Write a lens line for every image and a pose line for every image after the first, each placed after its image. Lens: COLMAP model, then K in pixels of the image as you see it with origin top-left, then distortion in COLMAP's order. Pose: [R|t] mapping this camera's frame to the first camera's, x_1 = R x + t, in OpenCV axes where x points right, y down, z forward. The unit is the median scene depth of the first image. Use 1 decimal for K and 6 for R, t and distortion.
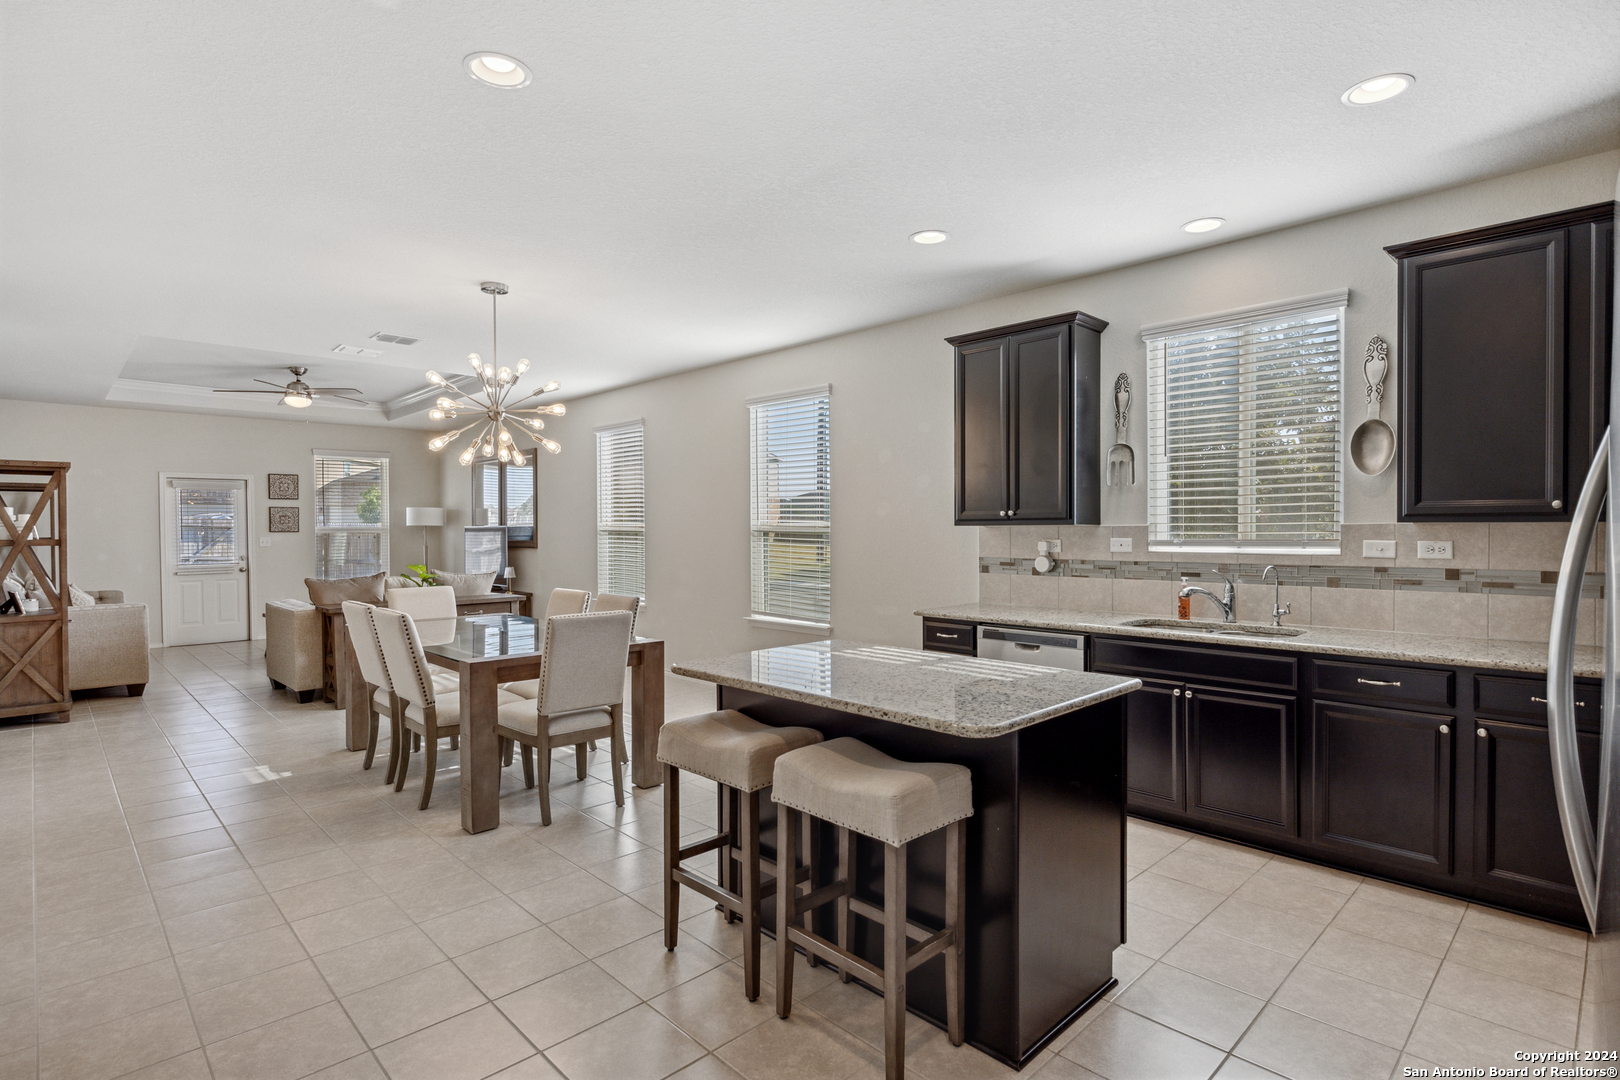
lens RADIAL K [[816.2, 0, 810.0], [0, 816.2, 540.0], [0, 0, 1]] dist [0.001477, 0.000141]
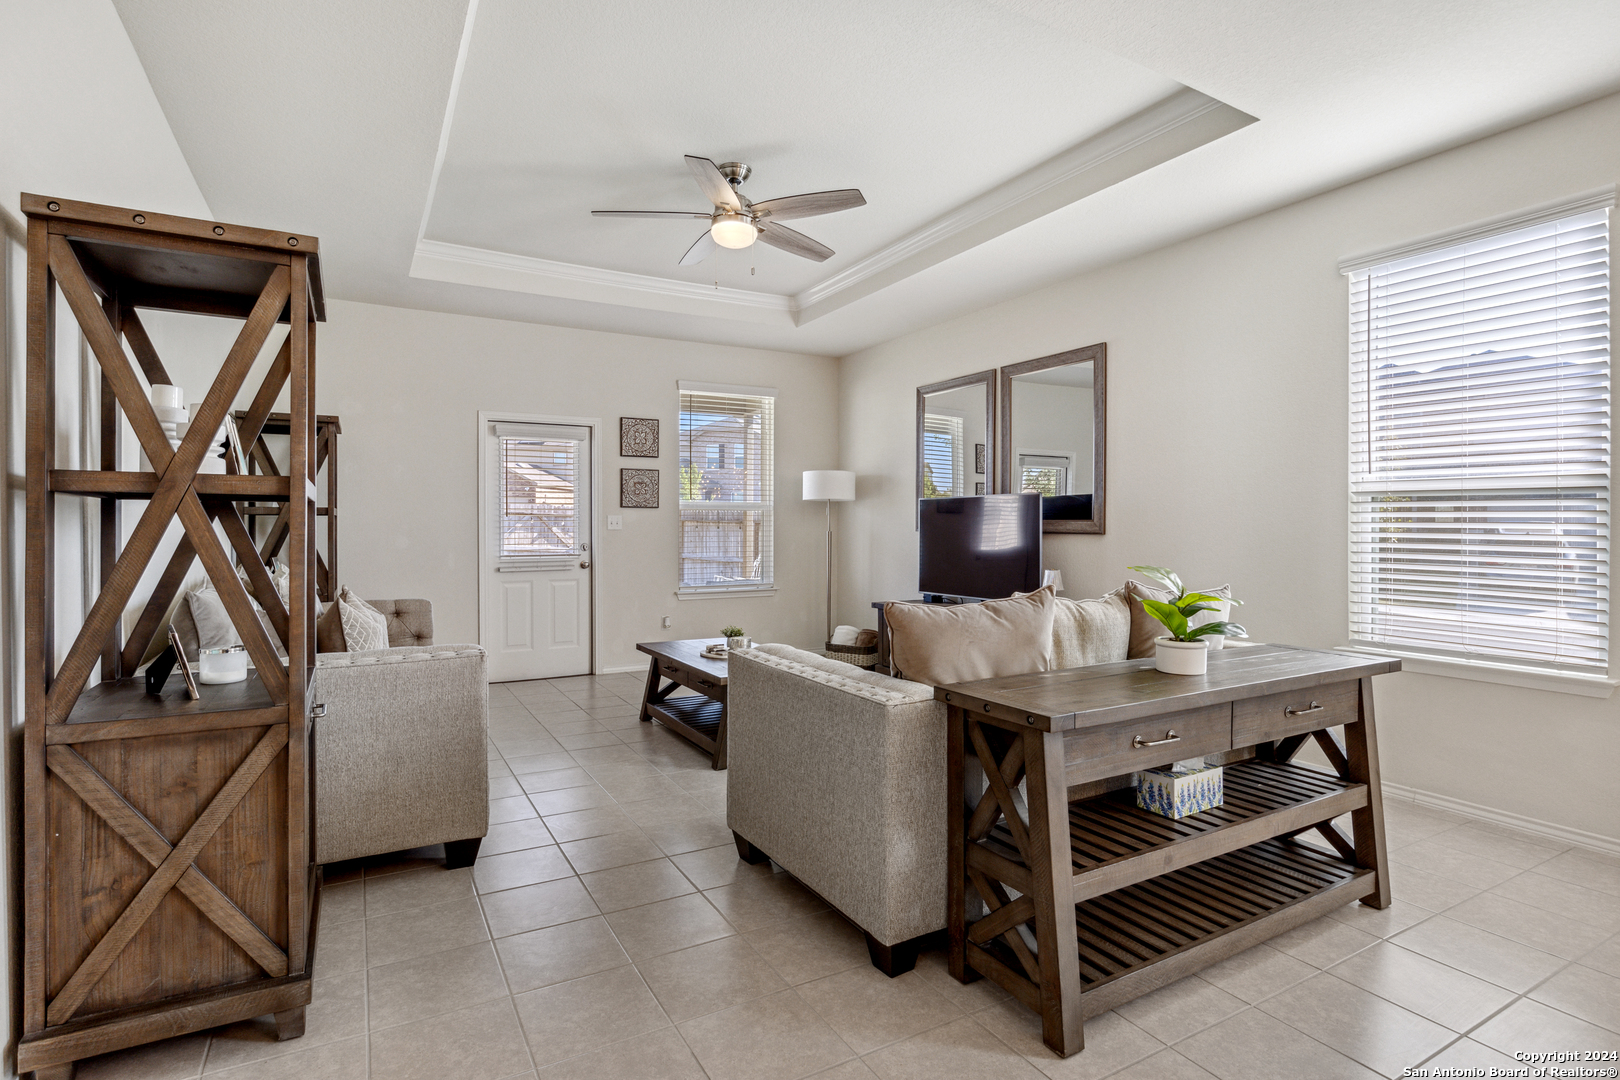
lens RADIAL K [[810.7, 0, 805.1], [0, 810.7, 525.1], [0, 0, 1]] dist [0.002647, 0.000118]
pose [[0.967663, 0.004792, -0.252200, -0.530030], [-0.008844, 0.999849, -0.014935, 0.018752], [0.252090, 0.016682, 0.967560, 0.615073]]
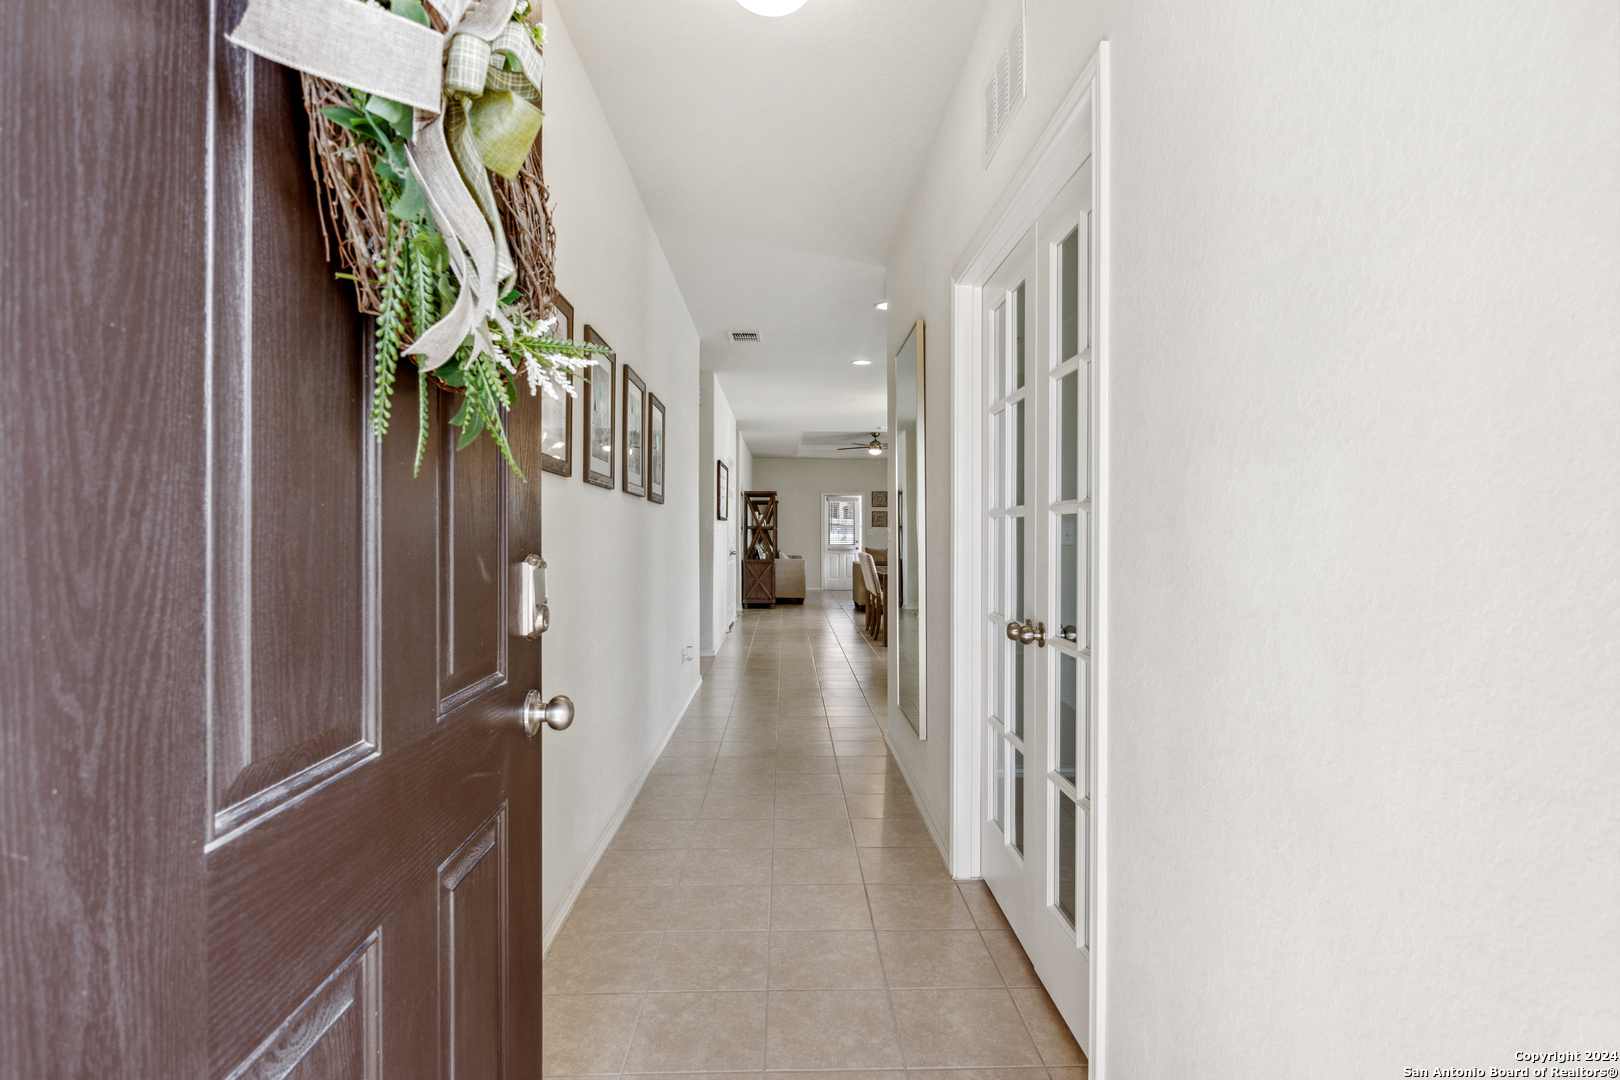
lens RADIAL K [[816.2, 0, 810.0], [0, 816.2, 540.0], [0, 0, 1]] dist [0.001477, 0.000141]
pose [[0.739901, 0.008288, -0.672664, 0.532345], [-0.014965, 0.999879, -0.004141, 0.037009], [0.672549, 0.013130, 0.739936, -0.466964]]
